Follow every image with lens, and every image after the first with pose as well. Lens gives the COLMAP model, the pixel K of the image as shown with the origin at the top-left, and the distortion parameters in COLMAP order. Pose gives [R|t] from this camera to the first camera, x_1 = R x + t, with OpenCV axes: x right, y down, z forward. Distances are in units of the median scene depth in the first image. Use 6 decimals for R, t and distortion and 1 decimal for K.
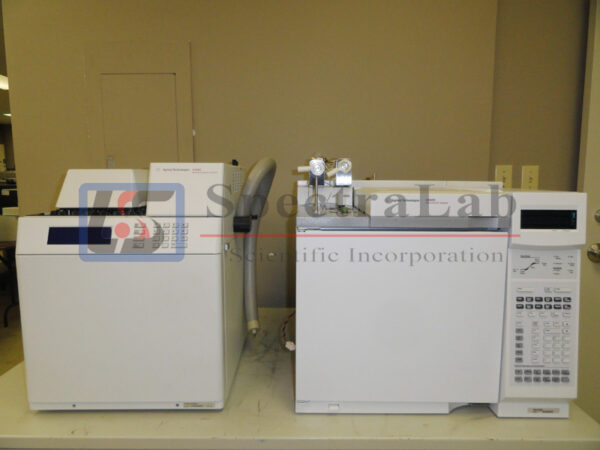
lens RADIAL K [[412.7, 0, 300.0], [0, 412.7, 225.0], [0, 0, 1]] dist [-0.002046, 0.004487]
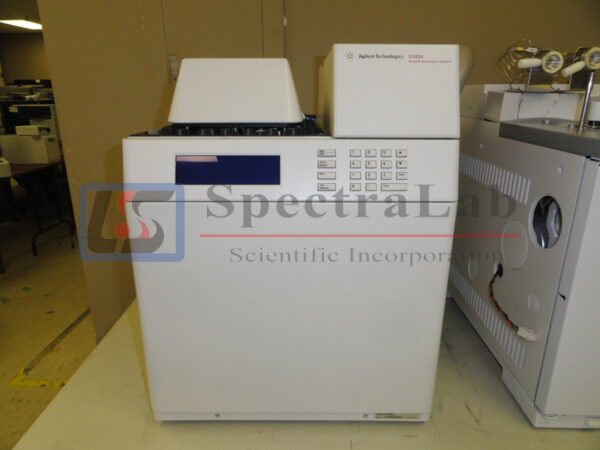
lens RADIAL K [[412.7, 0, 300.0], [0, 412.7, 225.0], [0, 0, 1]] dist [-0.002046, 0.004487]
pose [[0.999923, 0.006508, -0.010524, -0.417426], [-0.004415, 0.982182, 0.187881, -0.009276], [0.011560, -0.187820, 0.982135, 0.391723]]
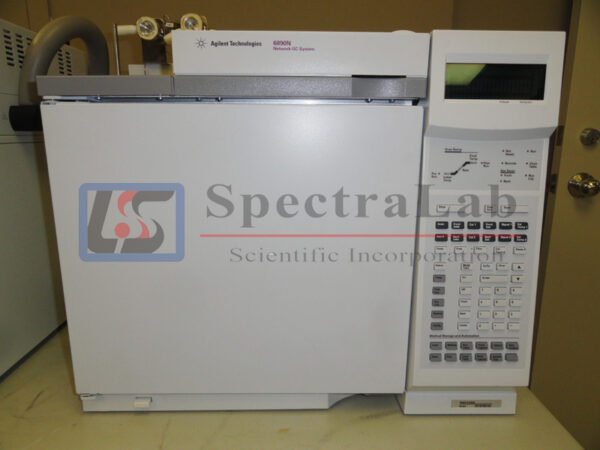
lens RADIAL K [[412.7, 0, 300.0], [0, 412.7, 225.0], [0, 0, 1]] dist [-0.002046, 0.004487]
pose [[0.999714, -0.002251, 0.023813, 0.317552], [-0.000142, 0.994985, 0.100020, 0.120569], [-0.023919, -0.099995, 0.994700, 0.423185]]
